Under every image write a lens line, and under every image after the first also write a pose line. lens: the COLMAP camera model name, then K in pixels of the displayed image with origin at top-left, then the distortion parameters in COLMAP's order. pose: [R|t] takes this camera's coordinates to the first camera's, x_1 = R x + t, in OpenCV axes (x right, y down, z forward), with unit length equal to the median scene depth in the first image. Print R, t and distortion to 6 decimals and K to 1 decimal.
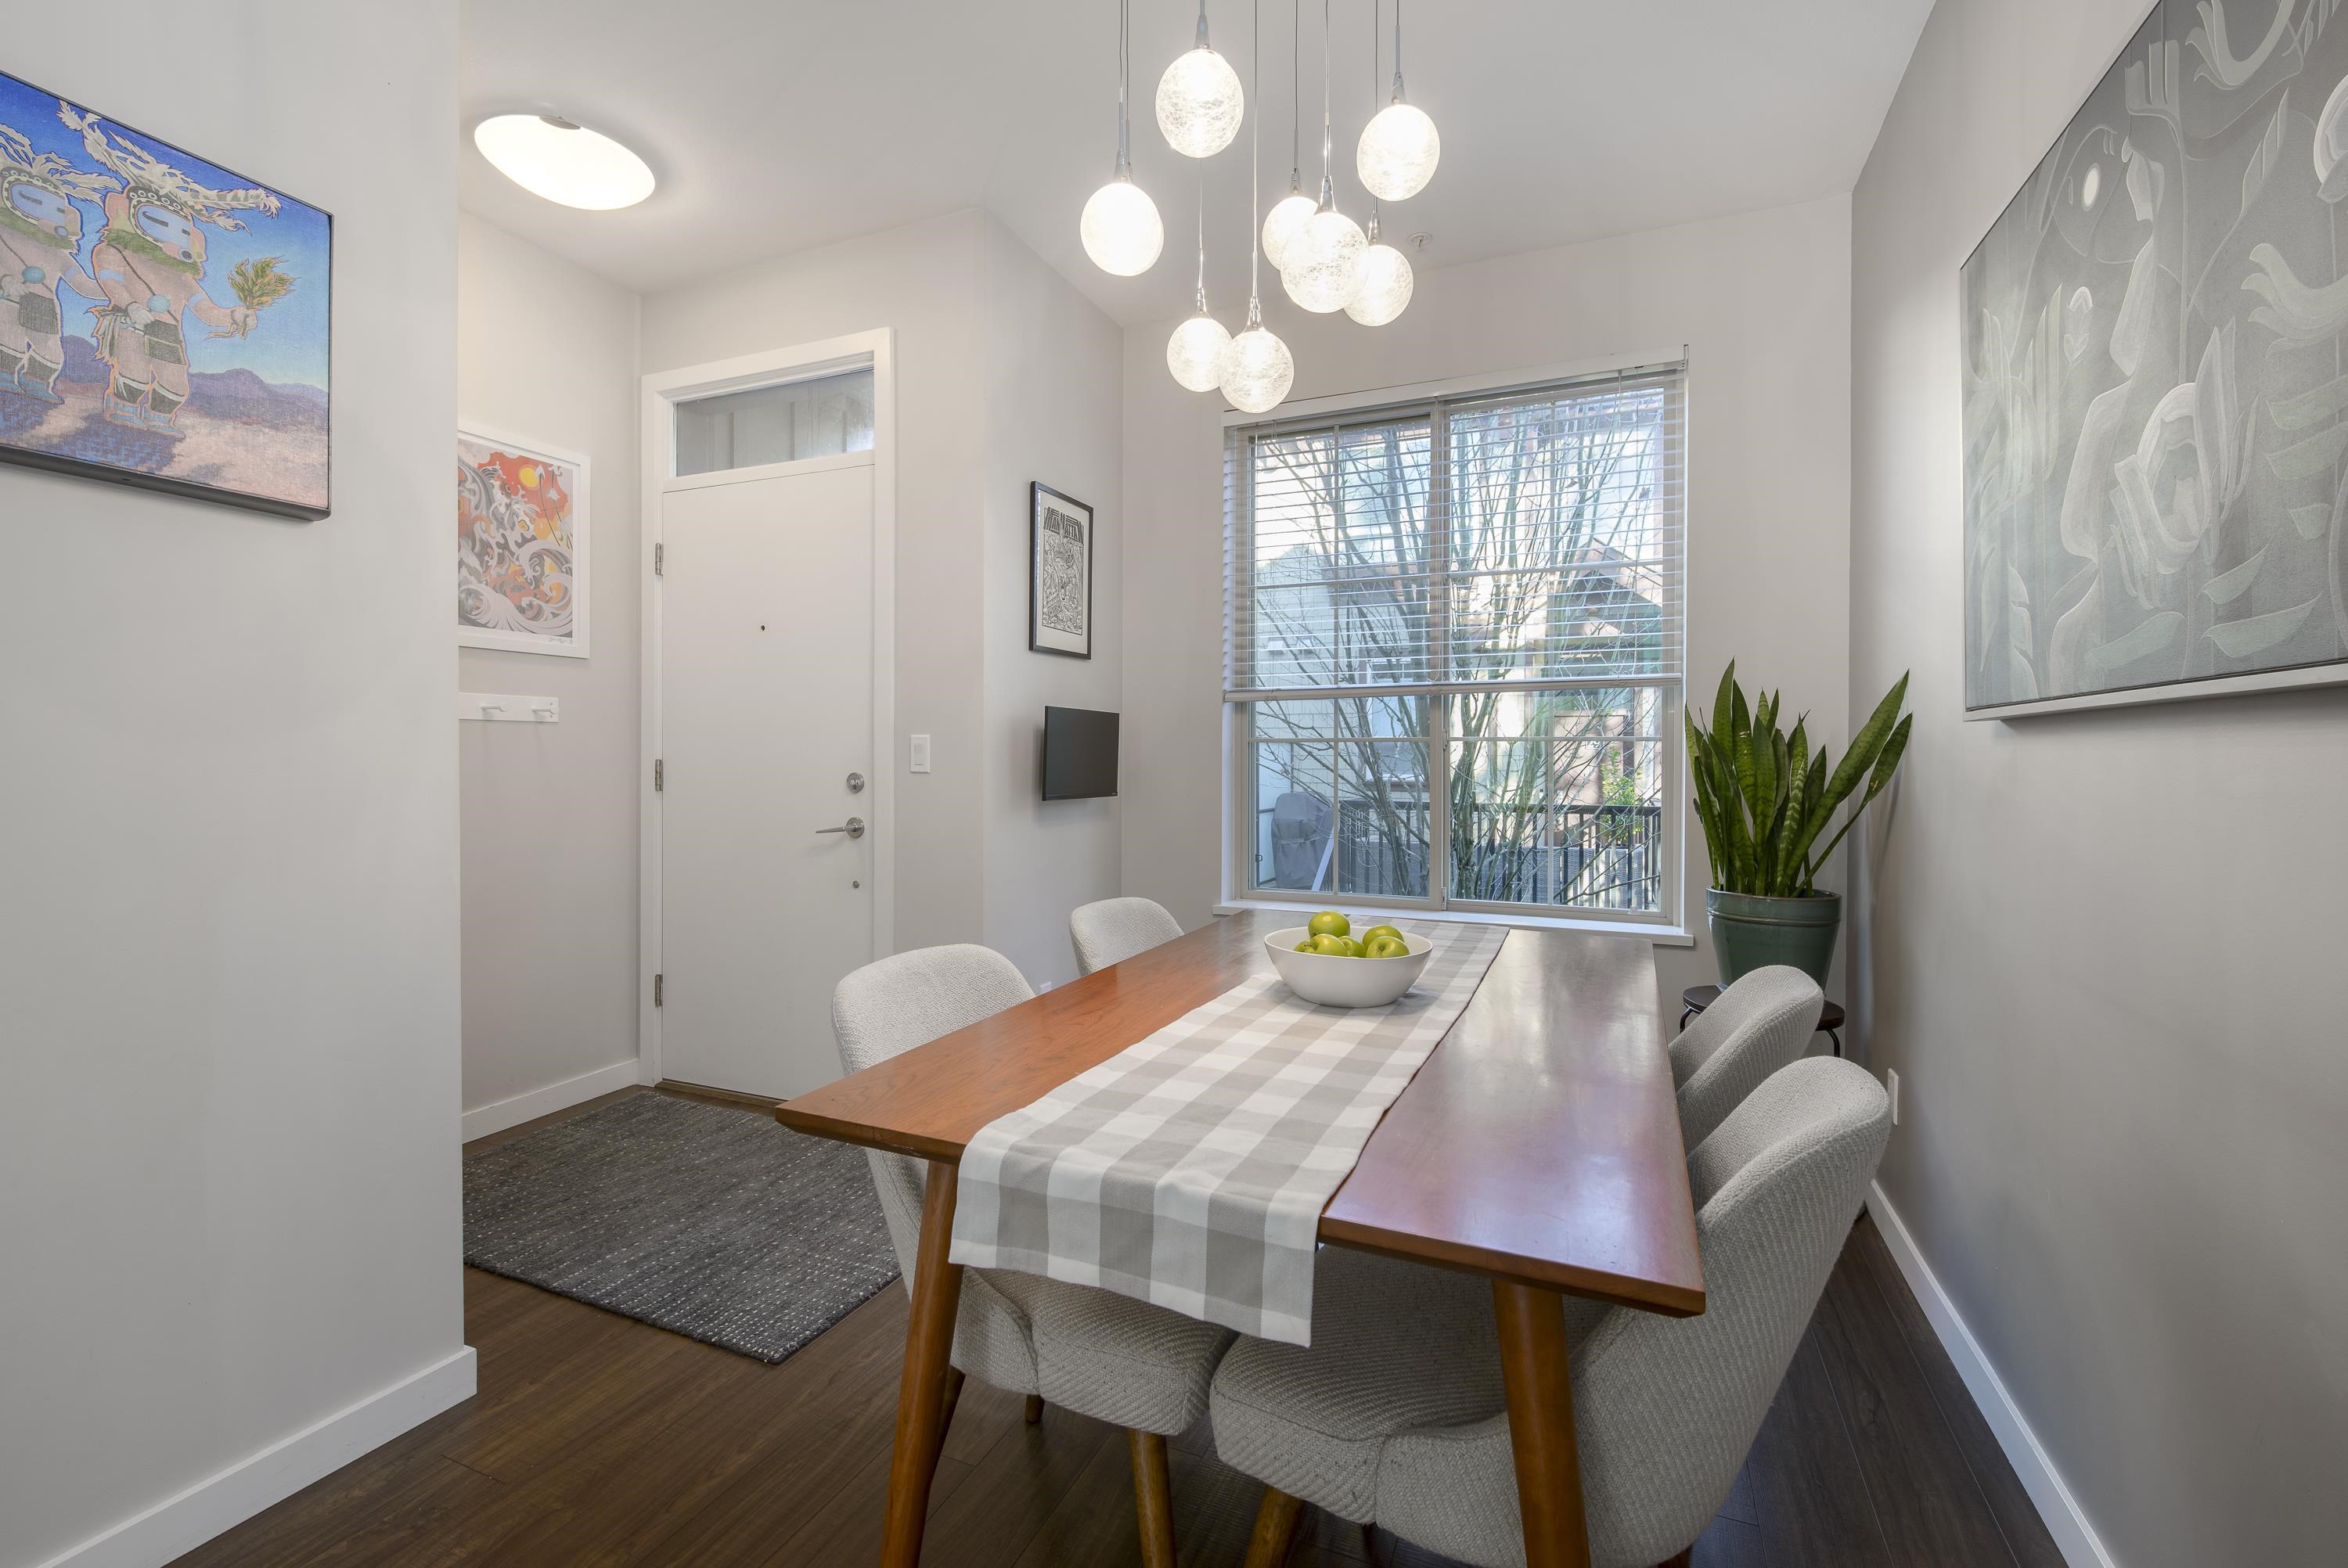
lens RADIAL K [[1017.0, 0, 1139.4], [0, 1017.0, 755.5], [0, 0, 1]] dist [-0.000013, 0.000196]
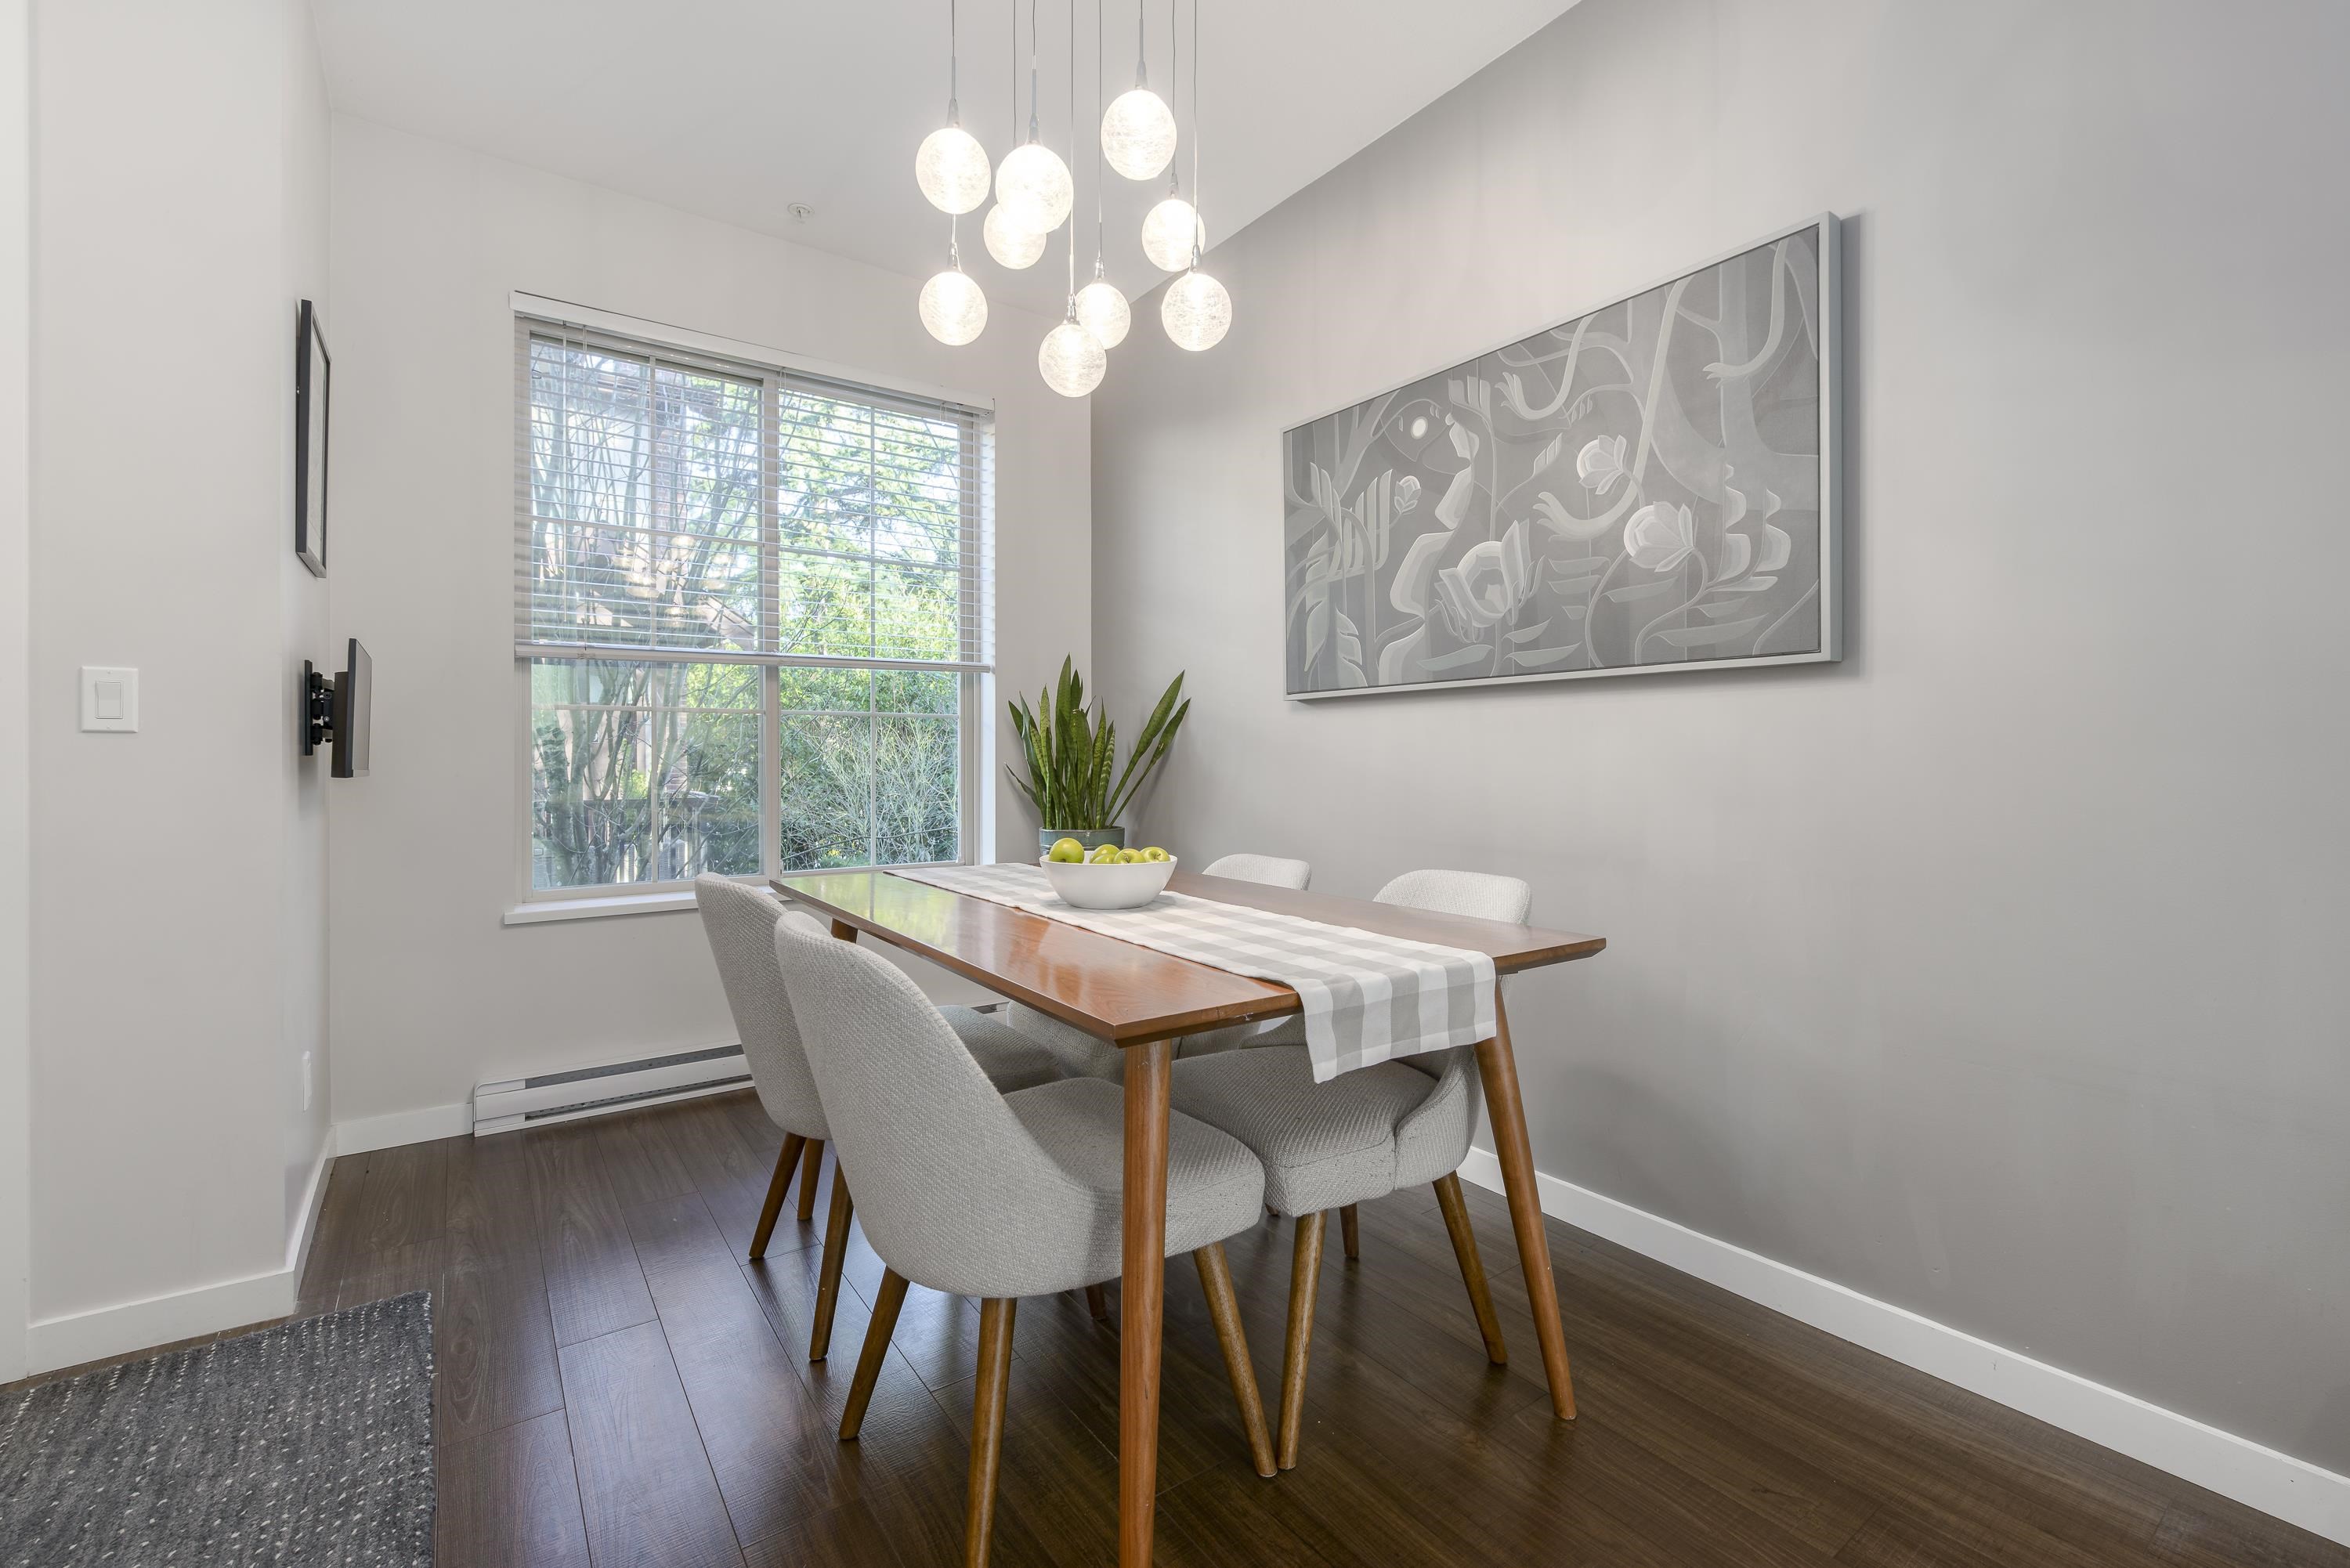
lens RADIAL K [[1018.0, 0, 1218.0], [0, 1018.0, 753.6], [0, 0, 1]] dist [-0.000013, 0.000196]
pose [[0.484868, -0.000069, 0.874587, -0.540084], [0.004587, 0.999986, -0.002464, 0.043700], [-0.874575, 0.005206, 0.484862, 0.210137]]
